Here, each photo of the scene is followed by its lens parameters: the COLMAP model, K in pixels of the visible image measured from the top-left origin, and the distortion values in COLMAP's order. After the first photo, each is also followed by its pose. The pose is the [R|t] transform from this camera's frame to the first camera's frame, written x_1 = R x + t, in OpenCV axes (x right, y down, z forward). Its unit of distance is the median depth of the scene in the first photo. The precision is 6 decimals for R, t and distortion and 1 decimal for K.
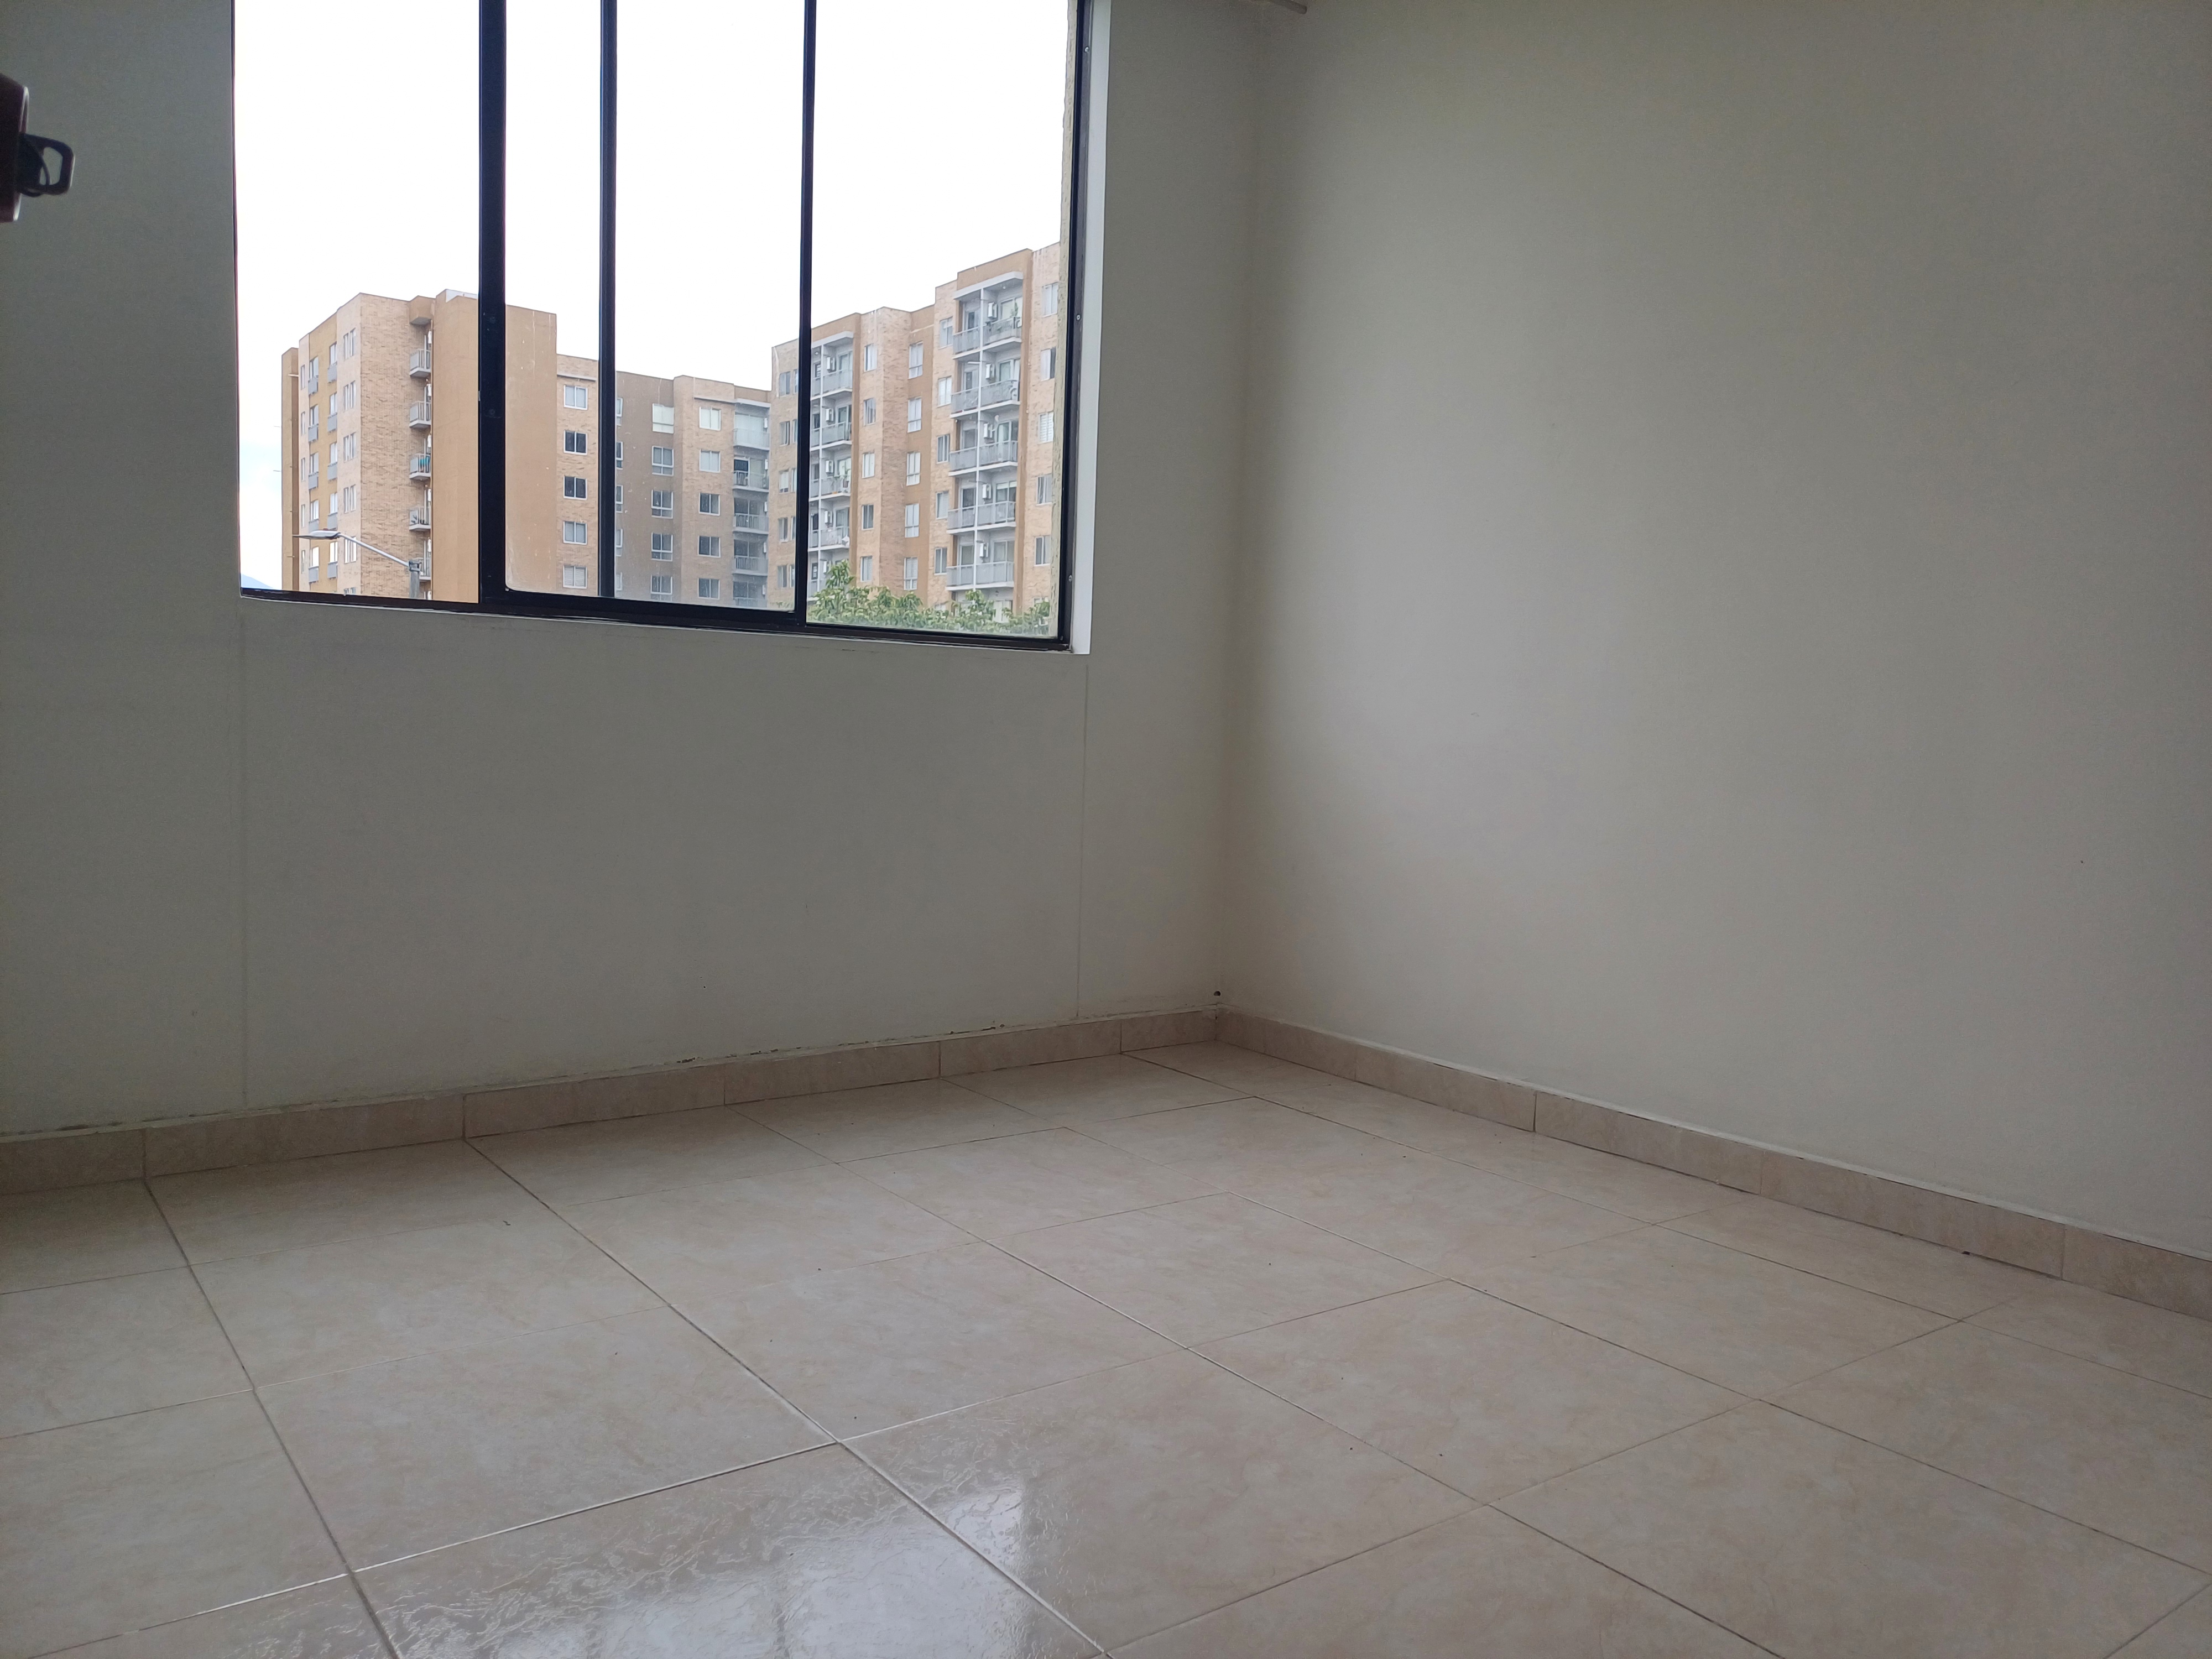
lens RADIAL K [[1636.1, 0, 1106.0], [0, 1636.1, 829.5], [0, 0, 1]] dist [0.050196, -0.043730]
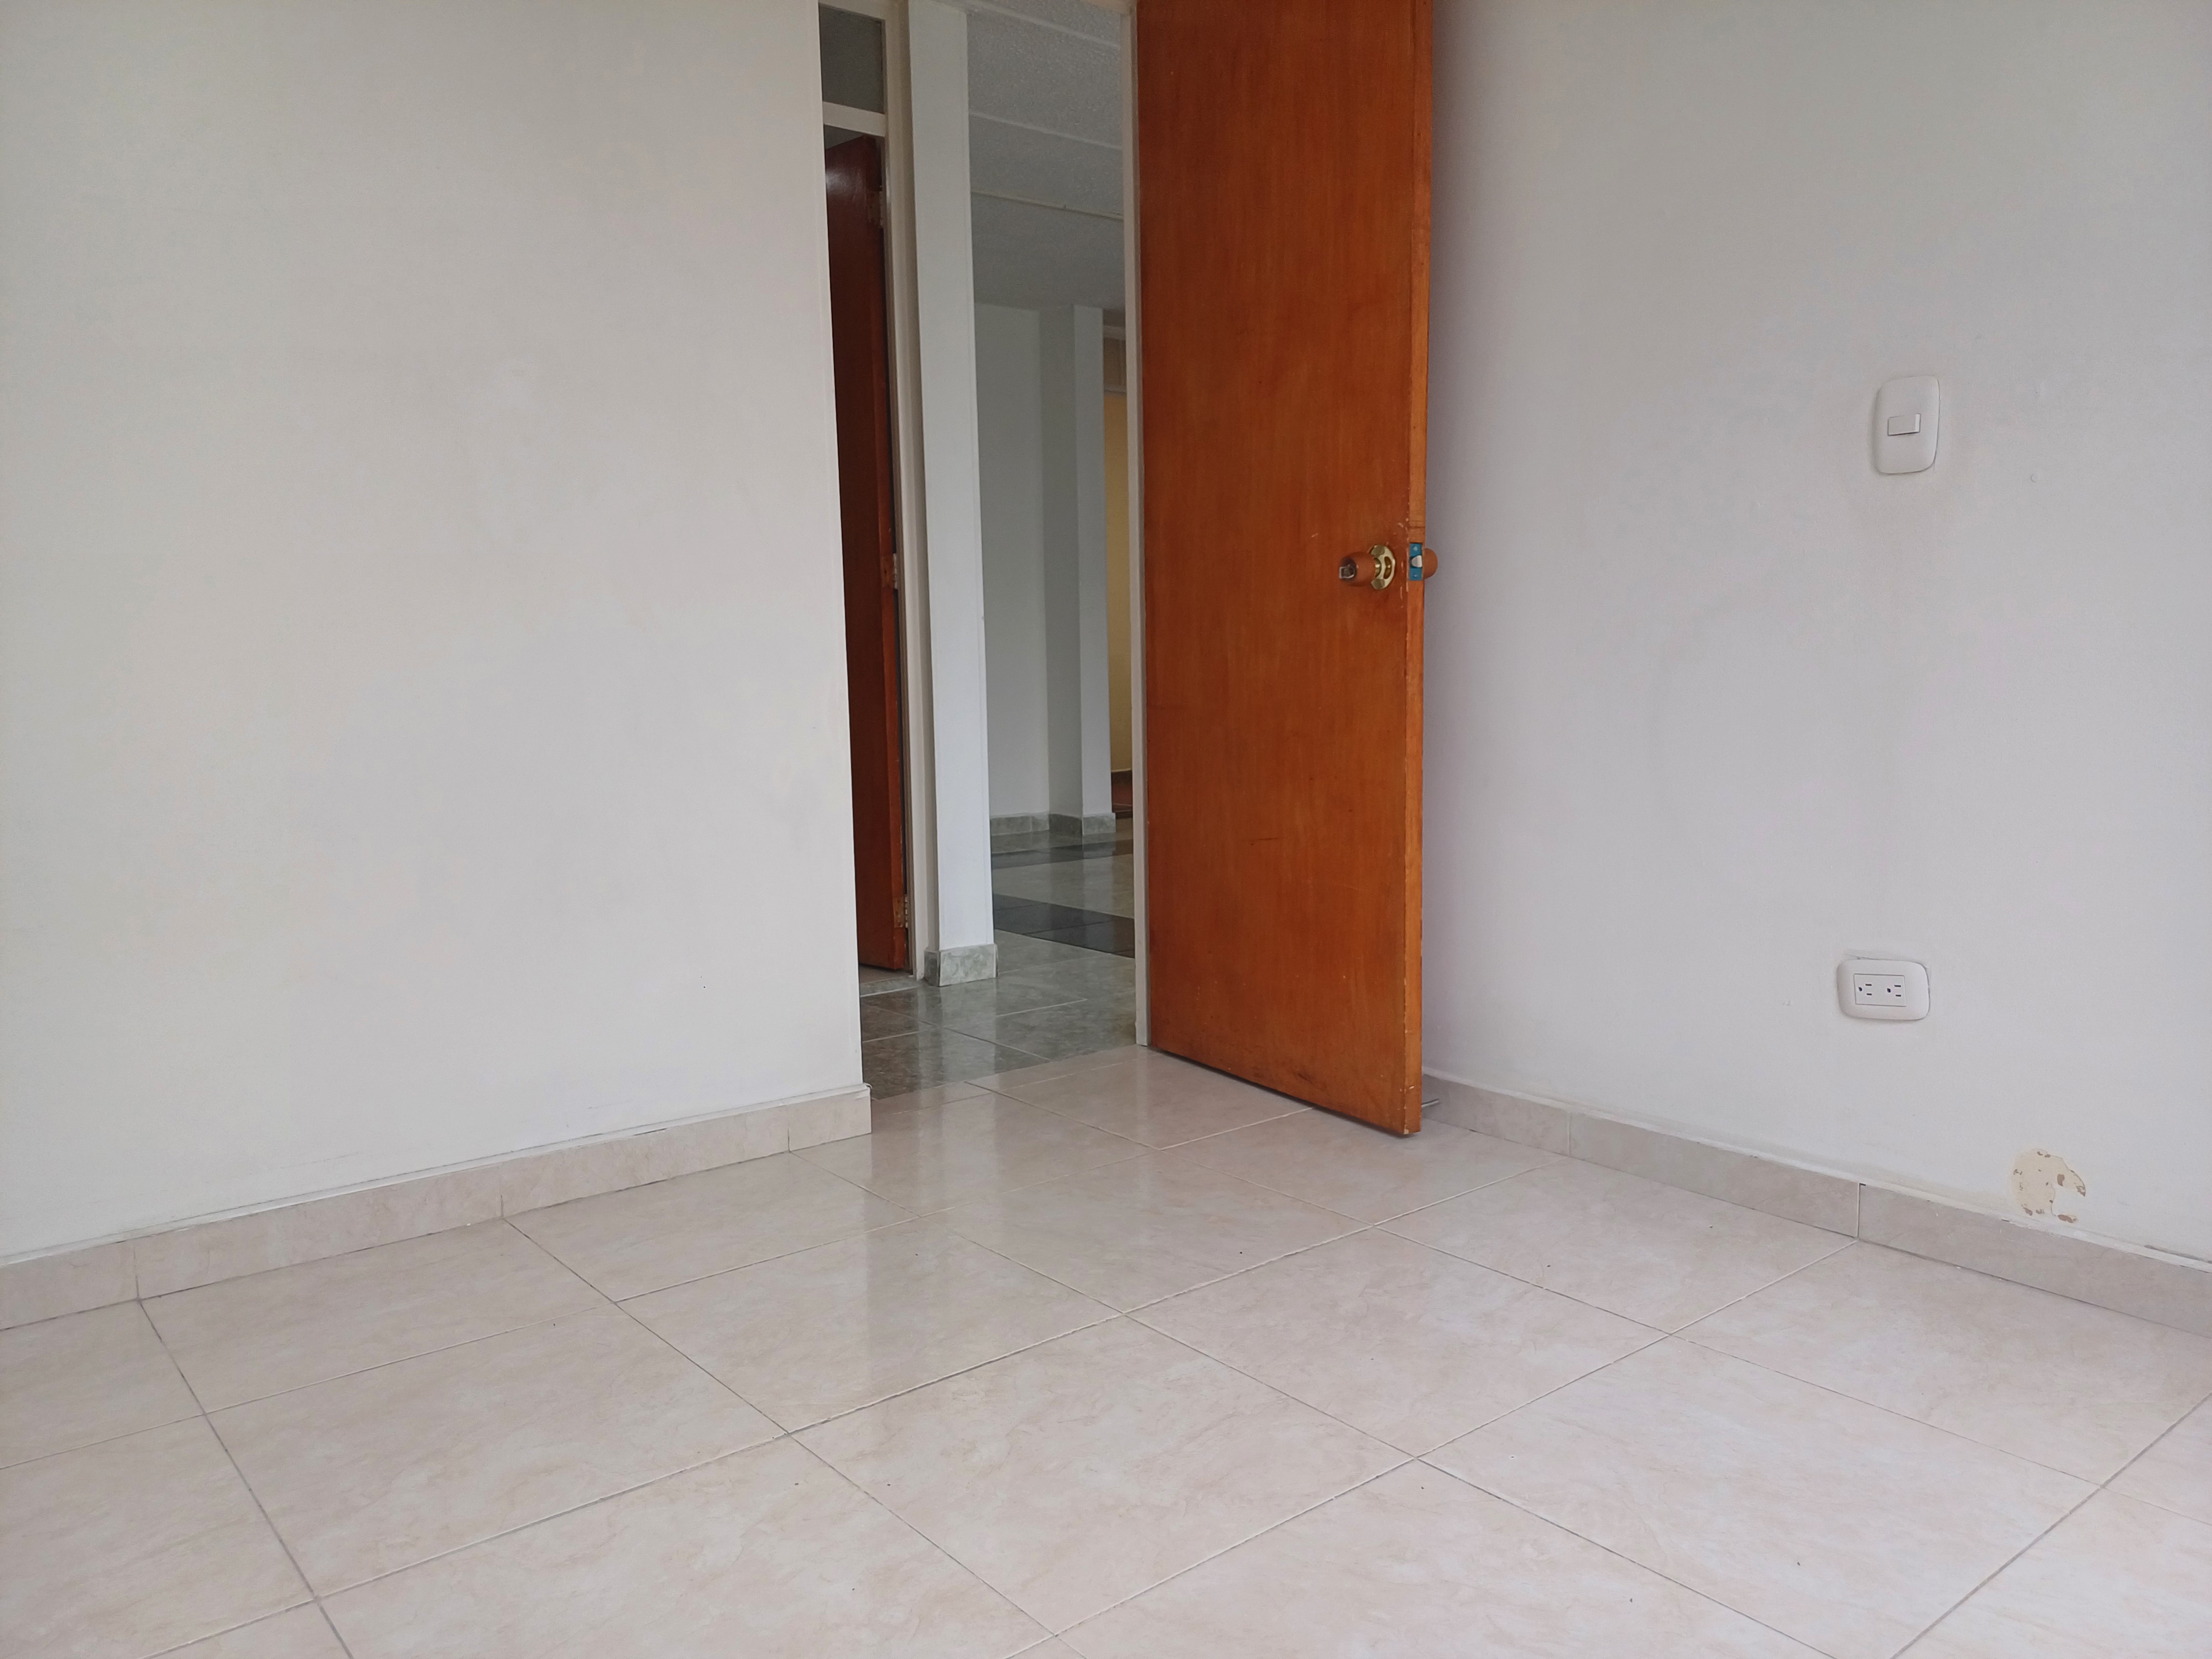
lens RADIAL K [[1636.1, 0, 1106.0], [0, 1636.1, 829.5], [0, 0, 1]] dist [0.050196, -0.043730]
pose [[-0.998397, -0.010178, -0.055675, 0.078103], [-0.019587, 0.985045, 0.171179, -0.155205], [0.053100, 0.171995, -0.983666, 1.813938]]
